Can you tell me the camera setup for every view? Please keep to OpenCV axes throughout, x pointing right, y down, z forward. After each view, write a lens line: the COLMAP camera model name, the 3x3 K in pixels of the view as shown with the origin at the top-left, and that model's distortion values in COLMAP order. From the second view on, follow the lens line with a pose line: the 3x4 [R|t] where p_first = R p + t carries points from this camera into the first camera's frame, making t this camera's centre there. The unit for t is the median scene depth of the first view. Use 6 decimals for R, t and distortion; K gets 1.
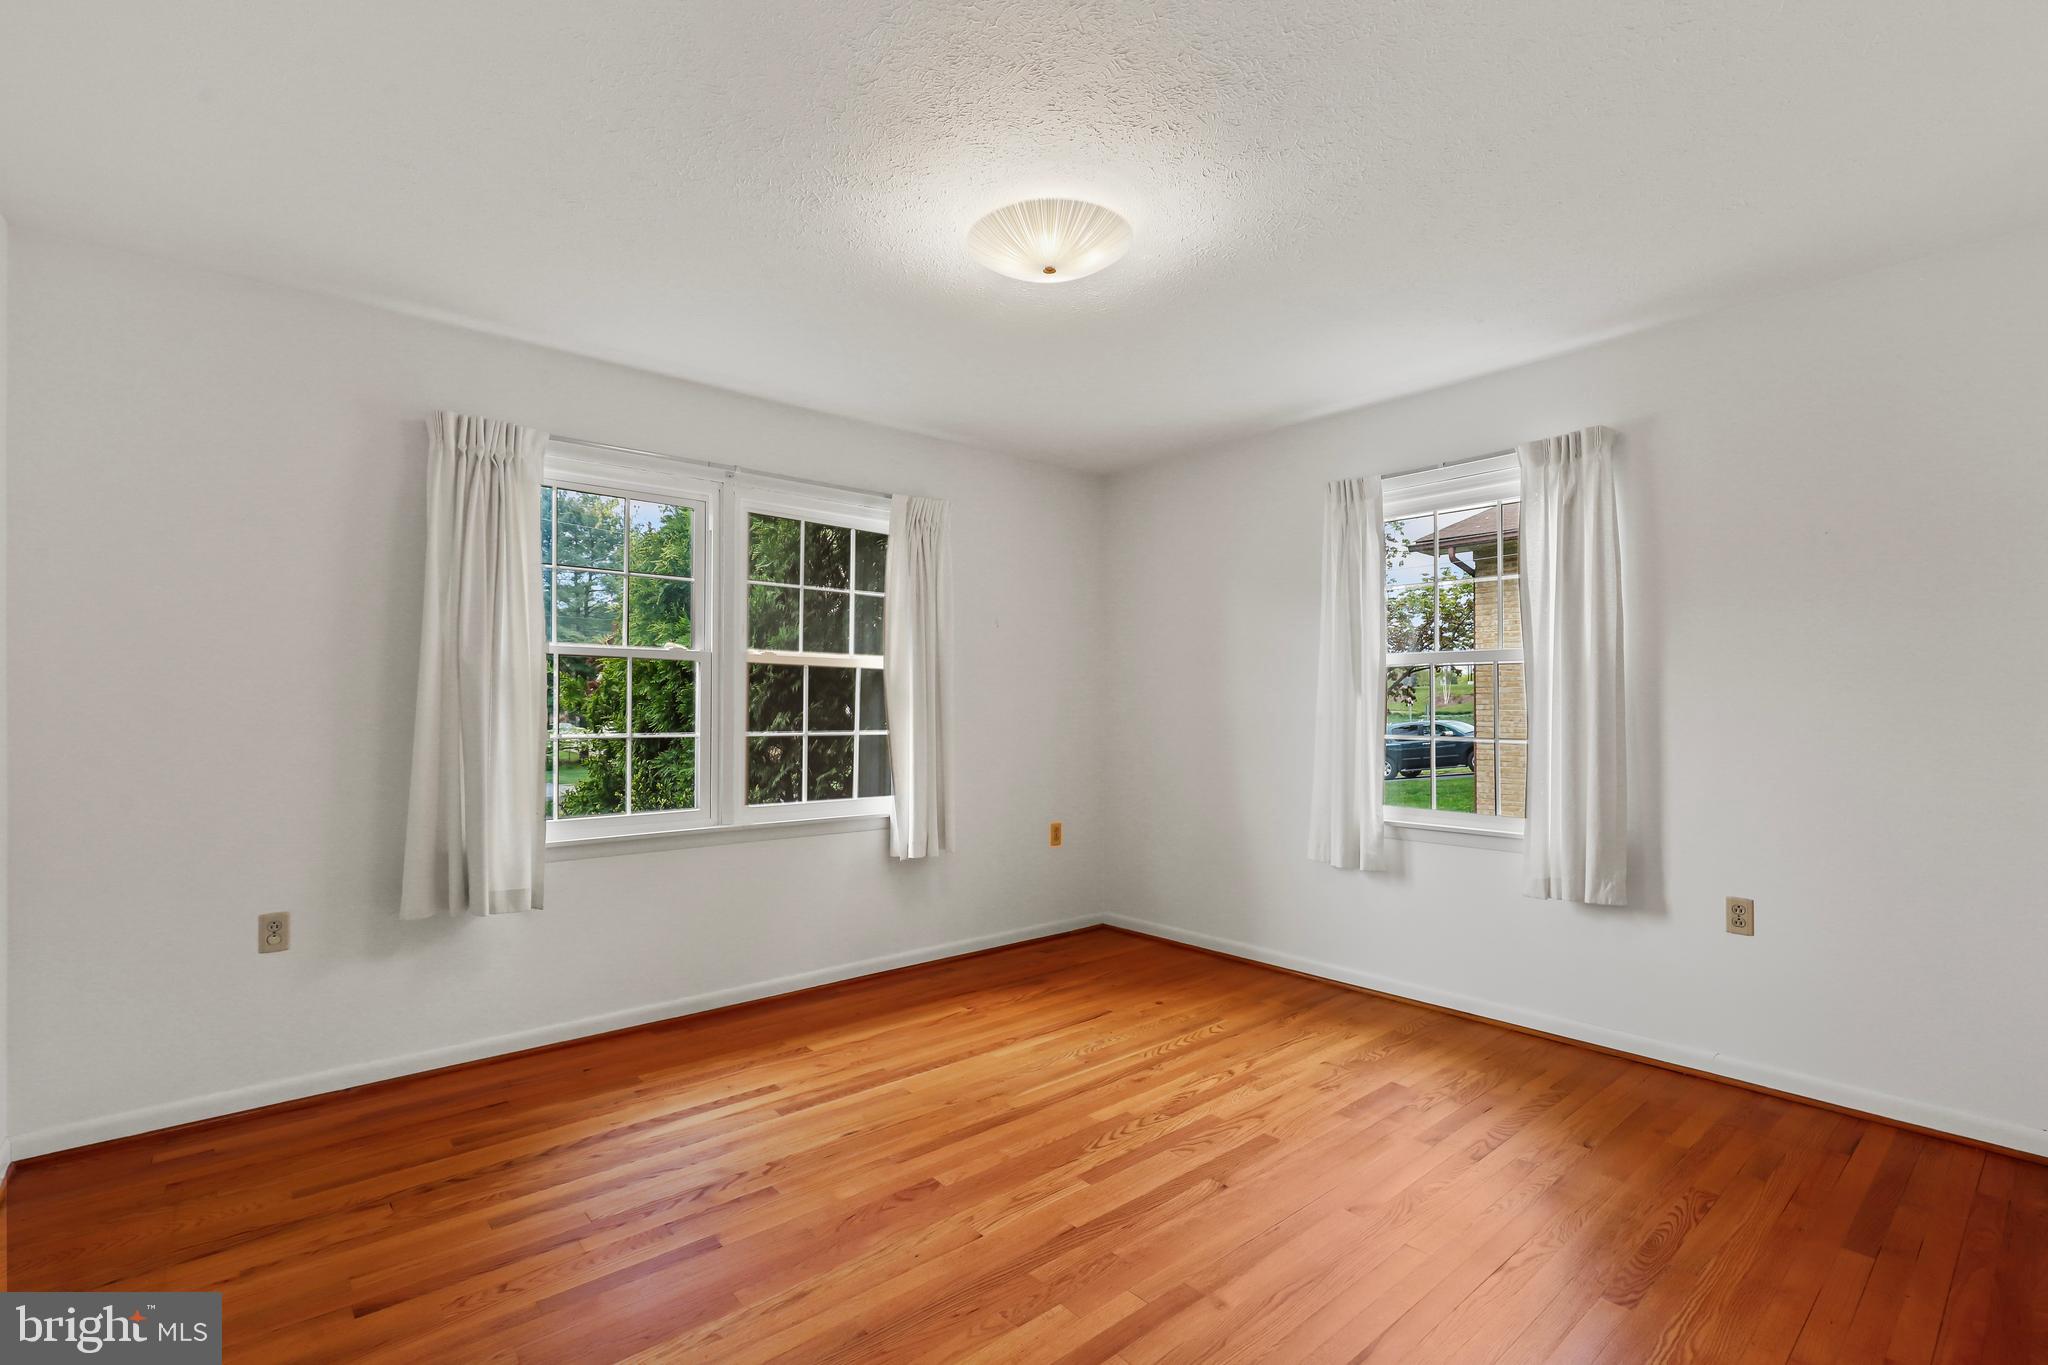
lens RADIAL K [[943.7, 0, 1038.5], [0, 943.7, 711.9], [0, 0, 1]] dist [-0.001200, -0.000260]
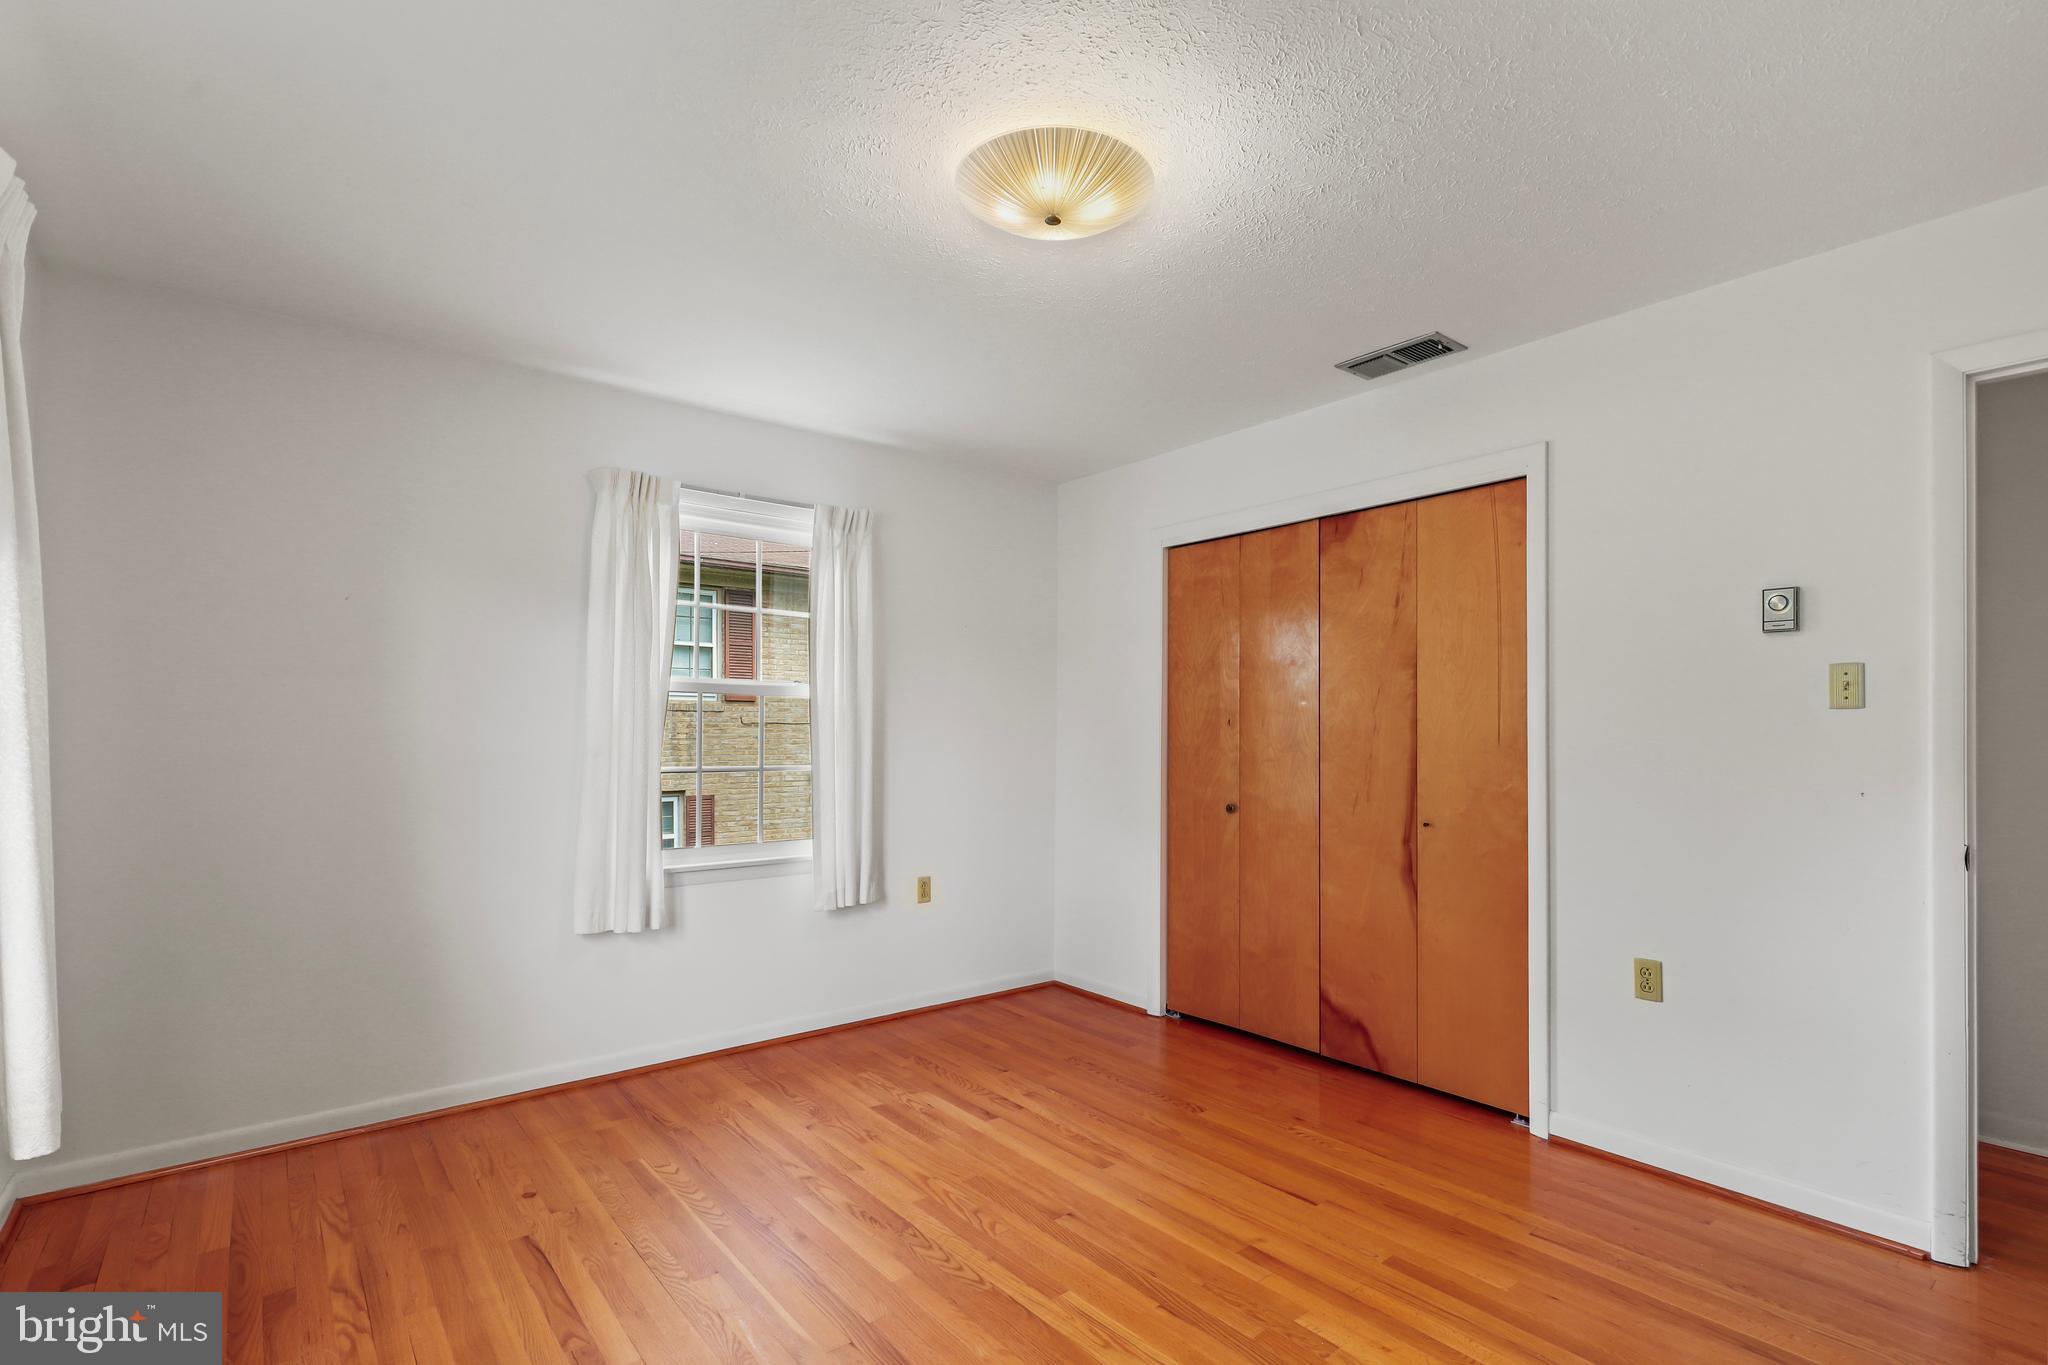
lens RADIAL K [[953.4, 0, 1026.1], [0, 953.4, 726.7], [0, 0, 1]] dist [-0.012867, -0.000247]
pose [[0.034262, 0.005548, 0.999397, -0.598201], [0.006853, 0.999960, -0.005787, -0.012773], [-0.999389, 0.007047, 0.034222, 0.726379]]
